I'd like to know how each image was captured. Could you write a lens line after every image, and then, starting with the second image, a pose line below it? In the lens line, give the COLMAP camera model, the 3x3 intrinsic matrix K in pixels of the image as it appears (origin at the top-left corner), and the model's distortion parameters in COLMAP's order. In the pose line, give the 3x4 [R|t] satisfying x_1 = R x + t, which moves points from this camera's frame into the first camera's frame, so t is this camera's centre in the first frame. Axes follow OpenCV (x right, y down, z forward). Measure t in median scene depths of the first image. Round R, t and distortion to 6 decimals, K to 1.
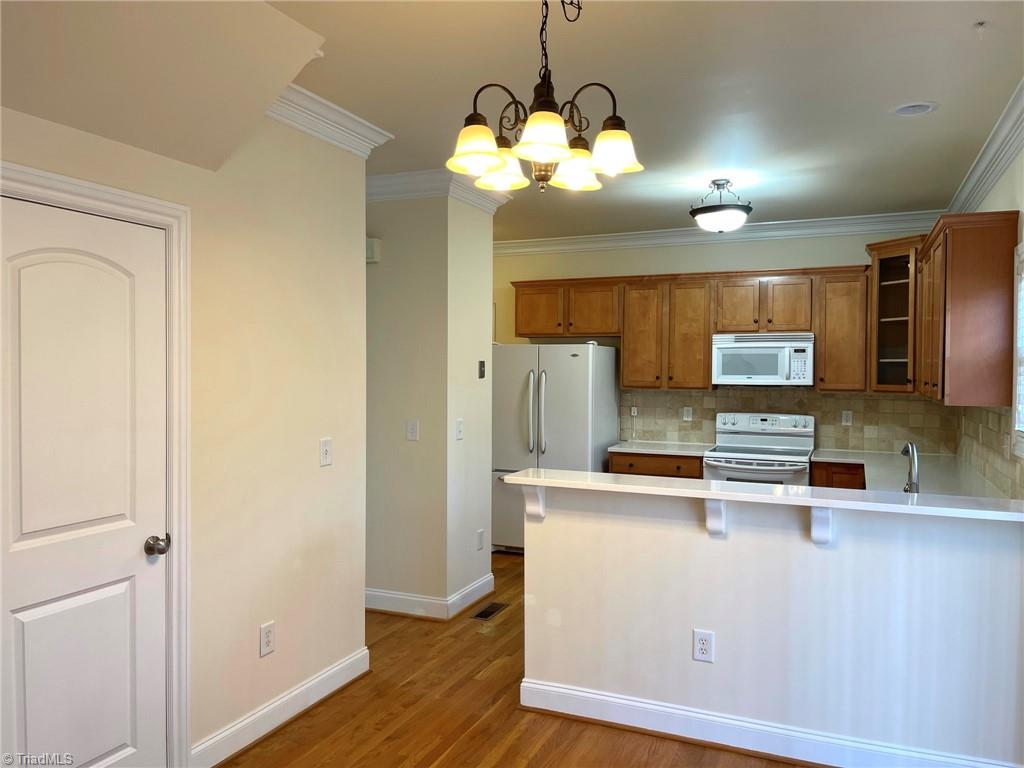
lens RADIAL K [[772.0, 0, 514.1], [0, 772.0, 390.3], [0, 0, 1]] dist [0.067528, -0.081826]
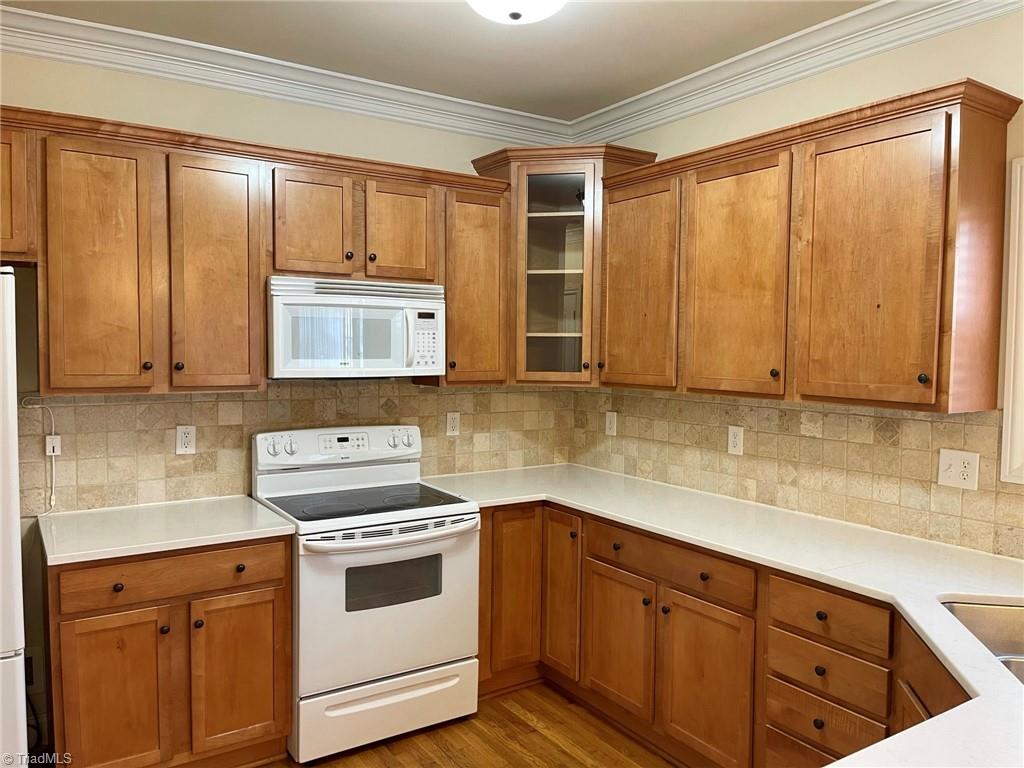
lens RADIAL K [[772.0, 0, 515.5], [0, 772.0, 387.6], [0, 0, 1]] dist [0.067528, -0.081826]
pose [[0.548025, -0.045081, 0.835246, -0.071162], [0.019525, 0.998964, 0.041106, -0.019497], [-0.836234, -0.006219, 0.548337, 0.621965]]
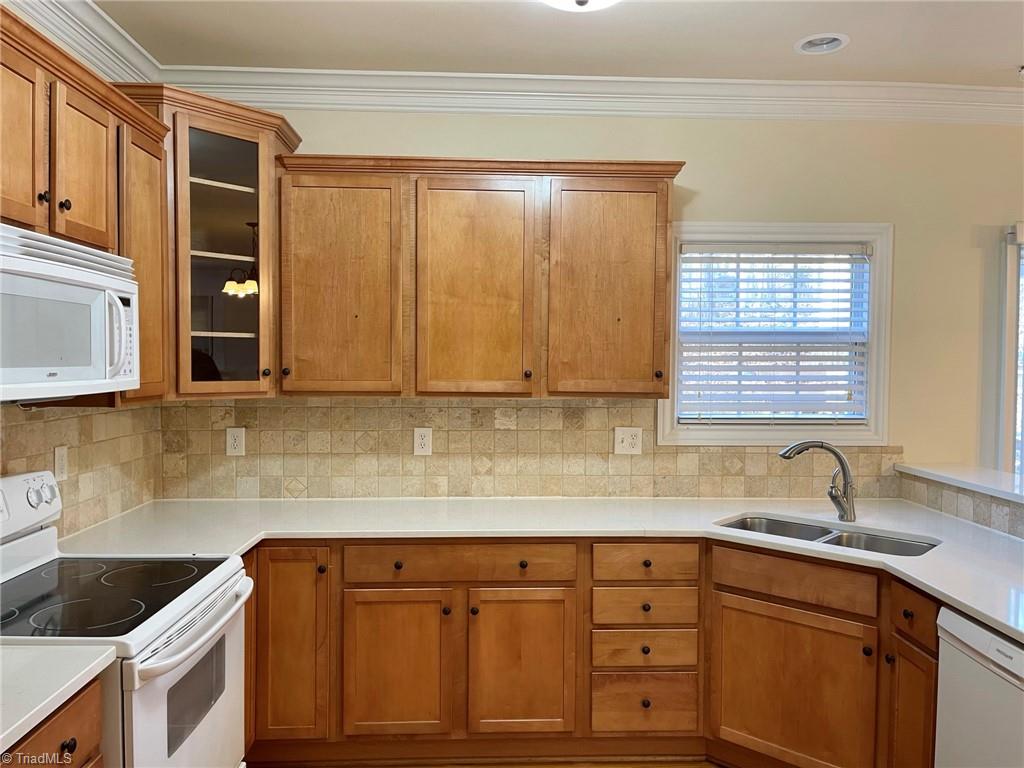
lens RADIAL K [[772.0, 0, 519.1], [0, 772.0, 386.7], [0, 0, 1]] dist [0.067528, -0.081826]
pose [[-0.437112, -0.036251, 0.898676, -0.067519], [0.019453, 0.998573, 0.049743, -0.023570], [-0.899197, 0.039225, -0.435783, 0.975469]]
